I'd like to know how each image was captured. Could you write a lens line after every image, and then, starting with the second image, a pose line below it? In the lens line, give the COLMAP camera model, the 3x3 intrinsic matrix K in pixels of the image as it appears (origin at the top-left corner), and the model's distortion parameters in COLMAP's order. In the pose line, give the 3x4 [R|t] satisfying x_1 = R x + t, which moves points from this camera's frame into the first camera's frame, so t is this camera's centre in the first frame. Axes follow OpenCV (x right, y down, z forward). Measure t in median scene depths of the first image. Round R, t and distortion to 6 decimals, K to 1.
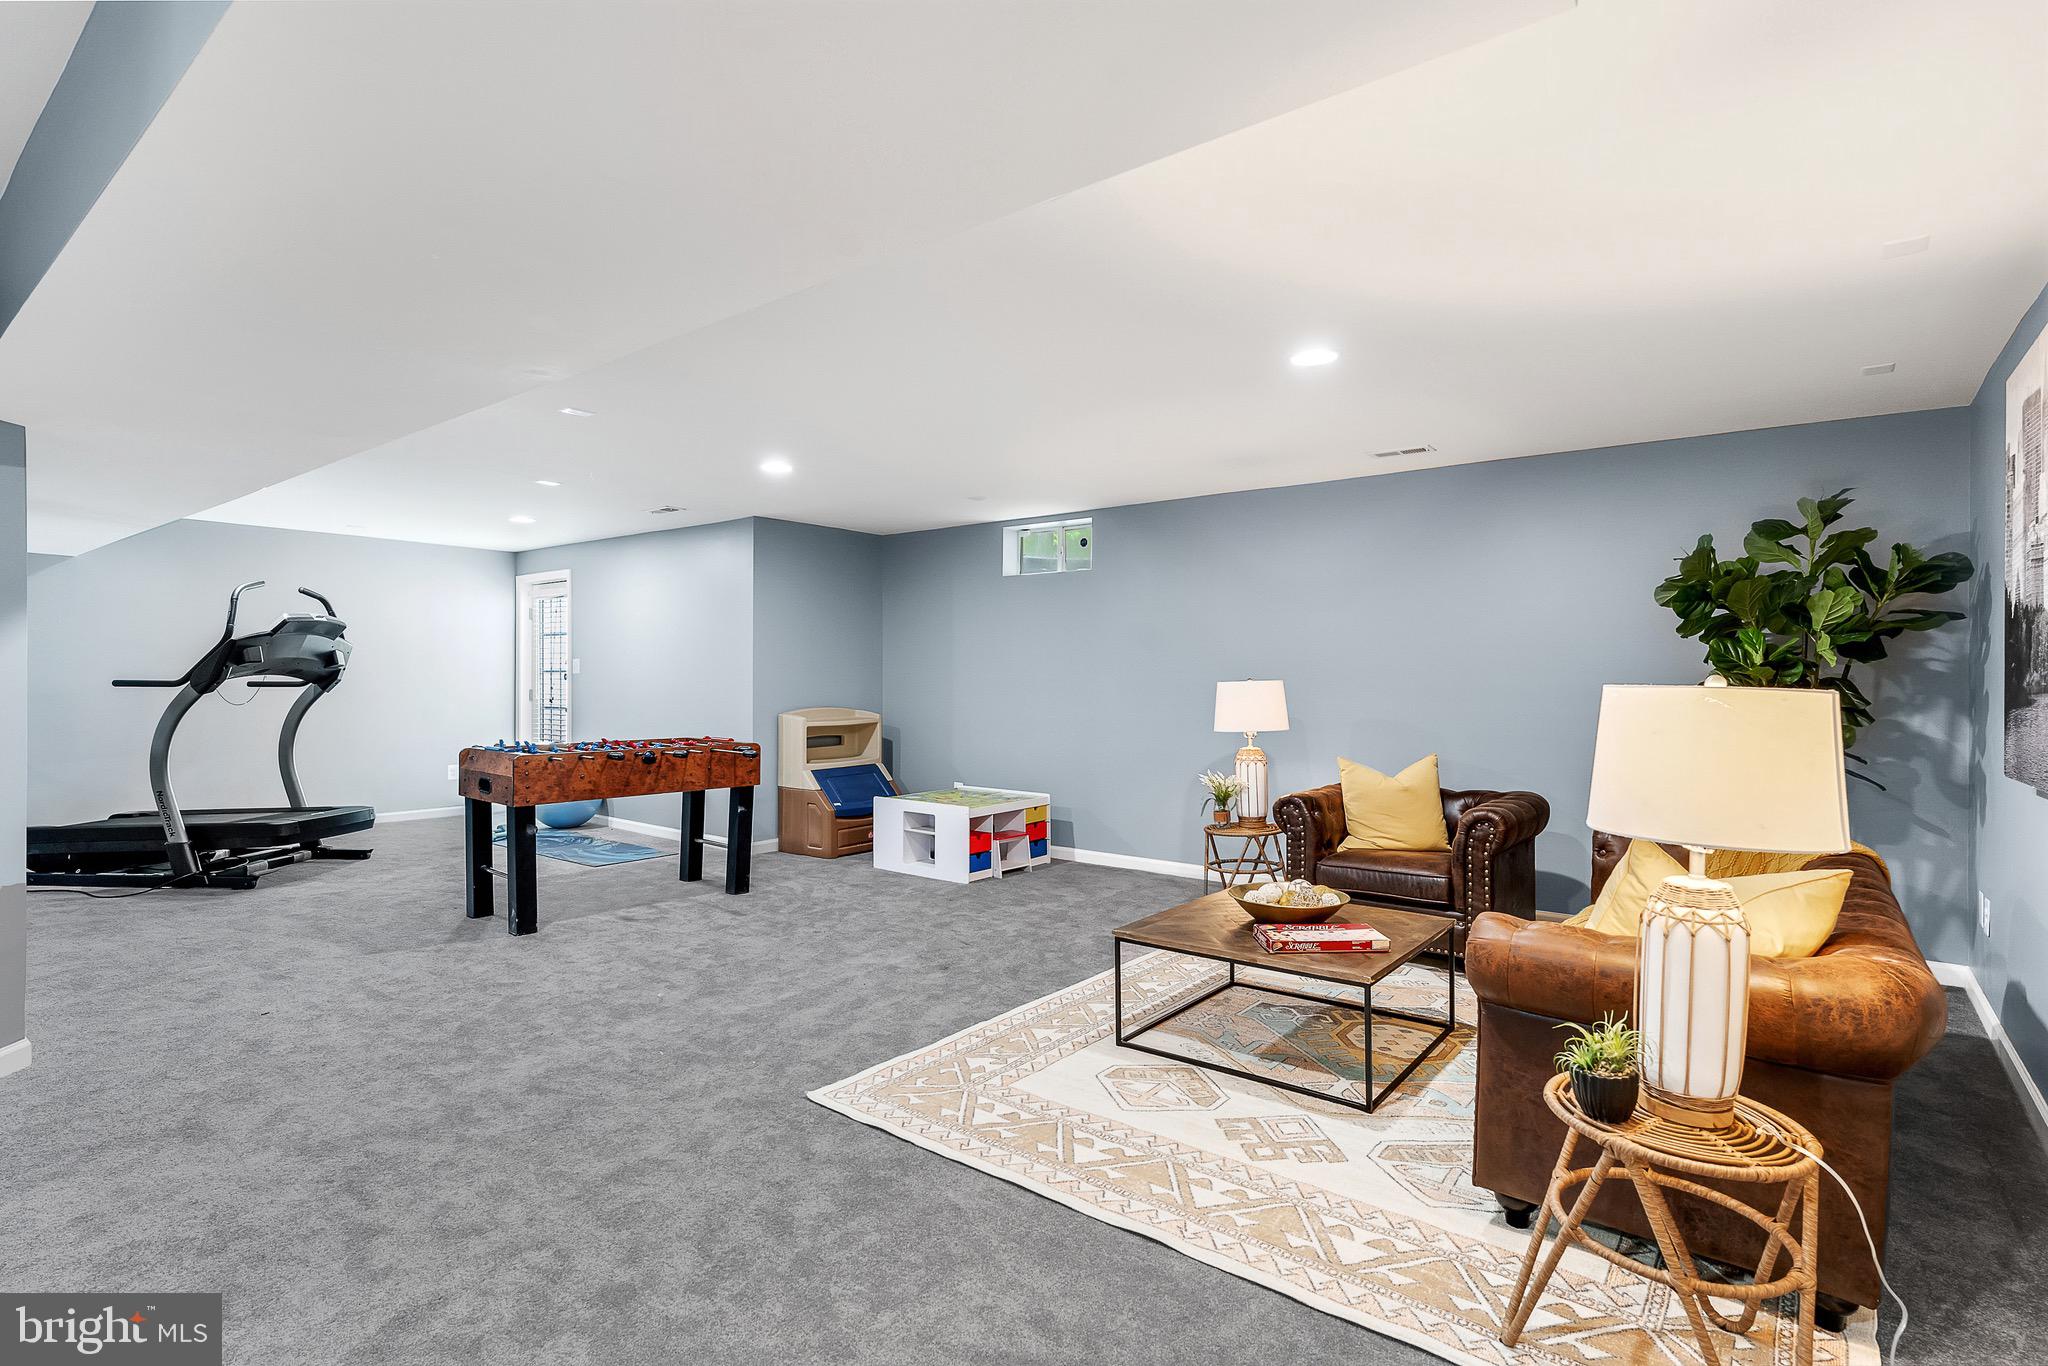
lens RADIAL K [[993.4, 0, 1023.0], [0, 993.4, 682.5], [0, 0, 1]] dist [-0.003925, -0.000375]
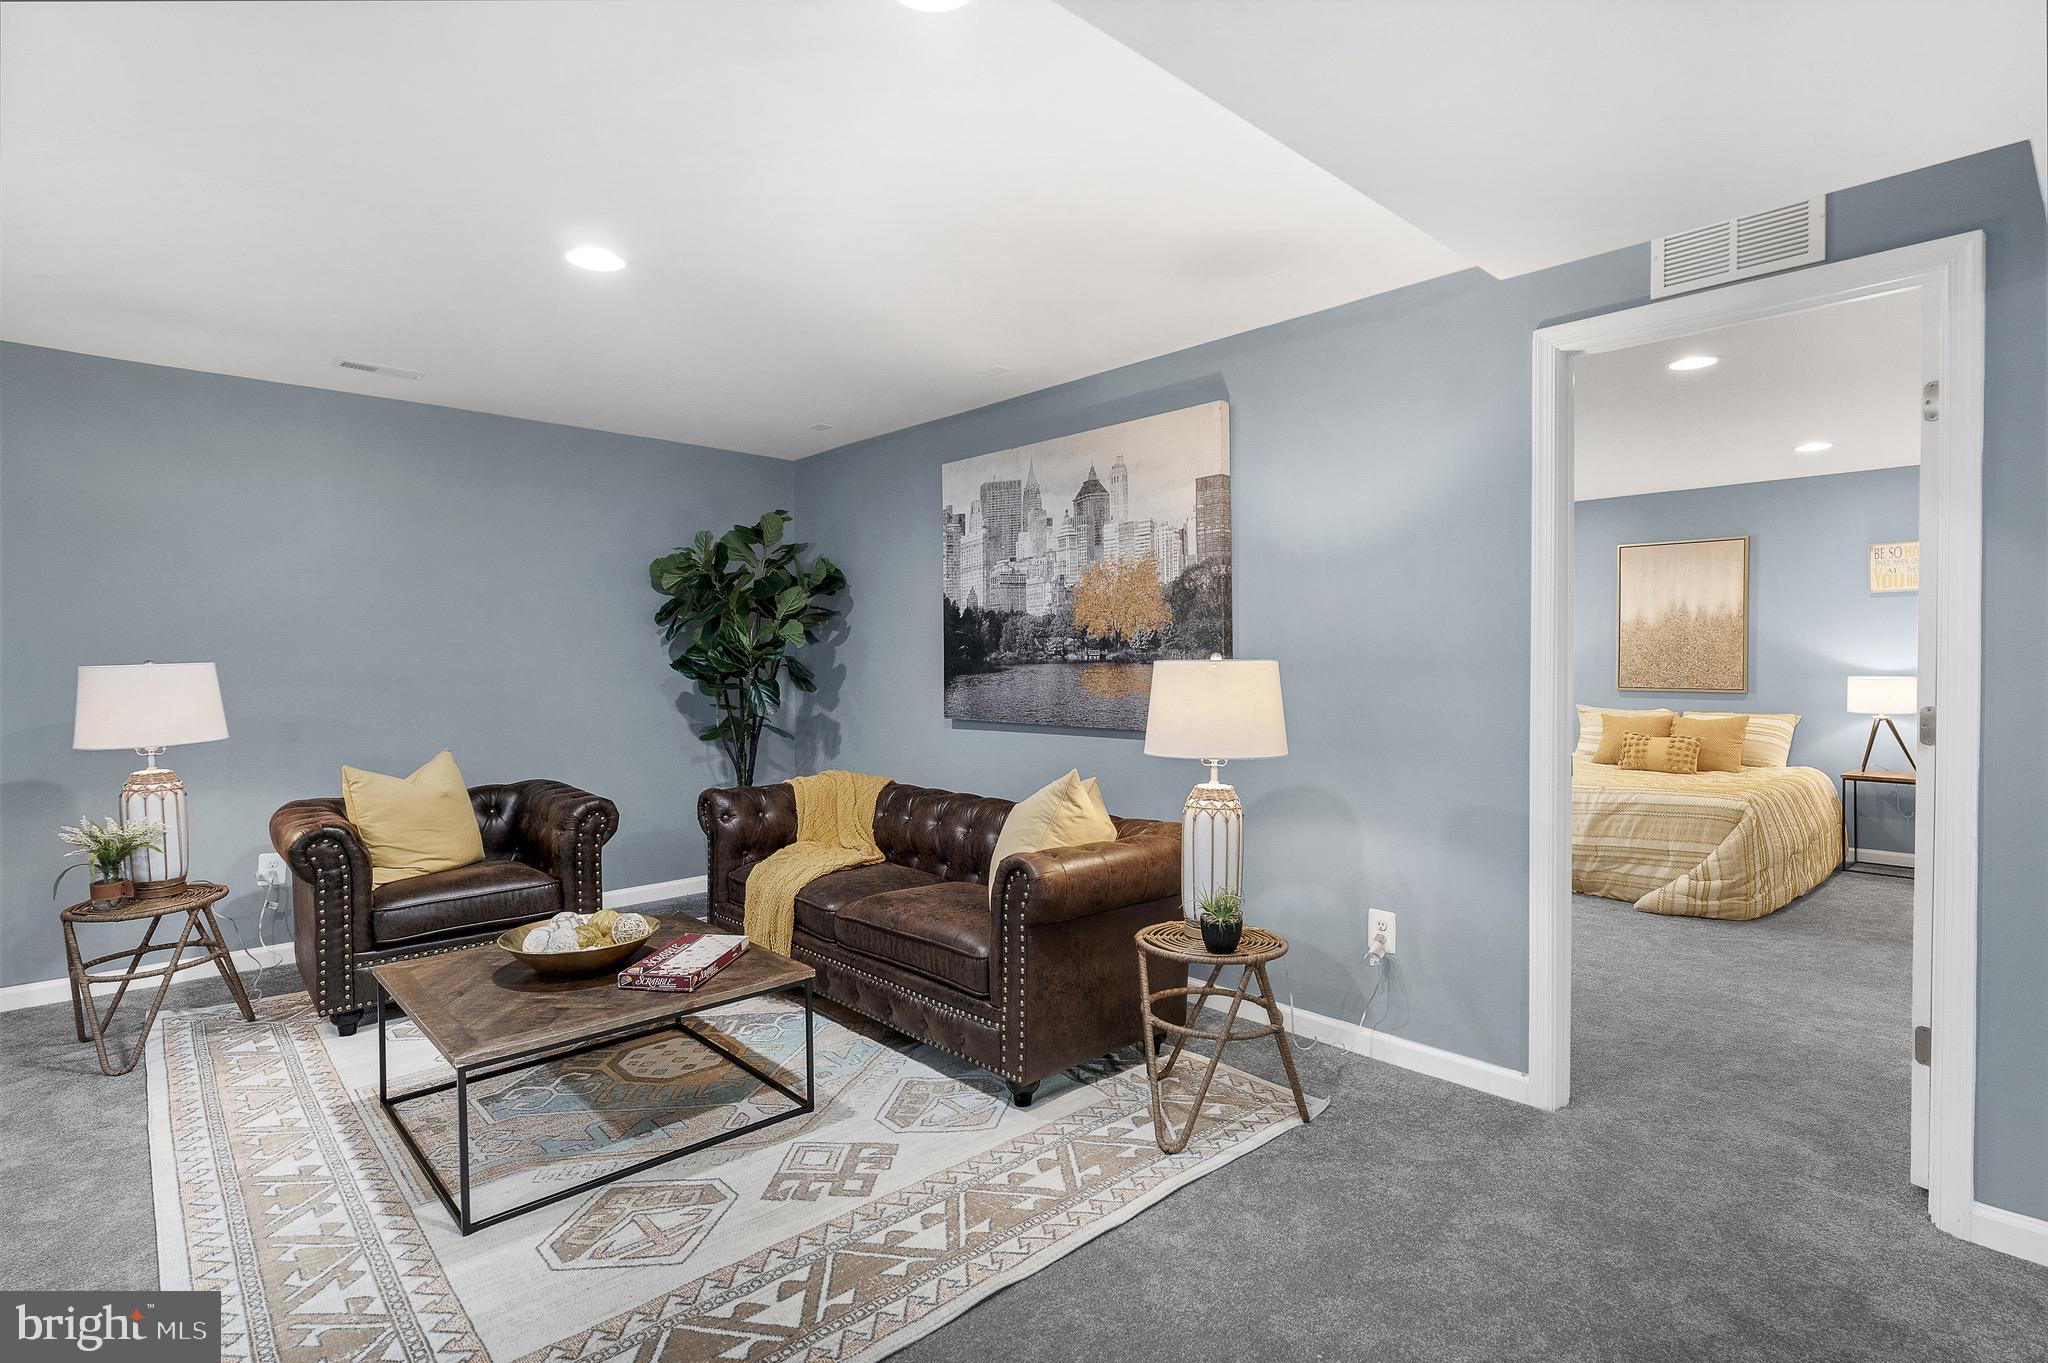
lens RADIAL K [[1001.7, 0, 1031.4], [0, 1001.7, 683.2], [0, 0, 1]] dist [-0.011030, -0.000695]
pose [[0.146793, -0.027082, 0.988796, -0.440056], [0.008720, 0.999622, 0.026084, -0.001300], [-0.989129, 0.004794, 0.146974, 0.508844]]
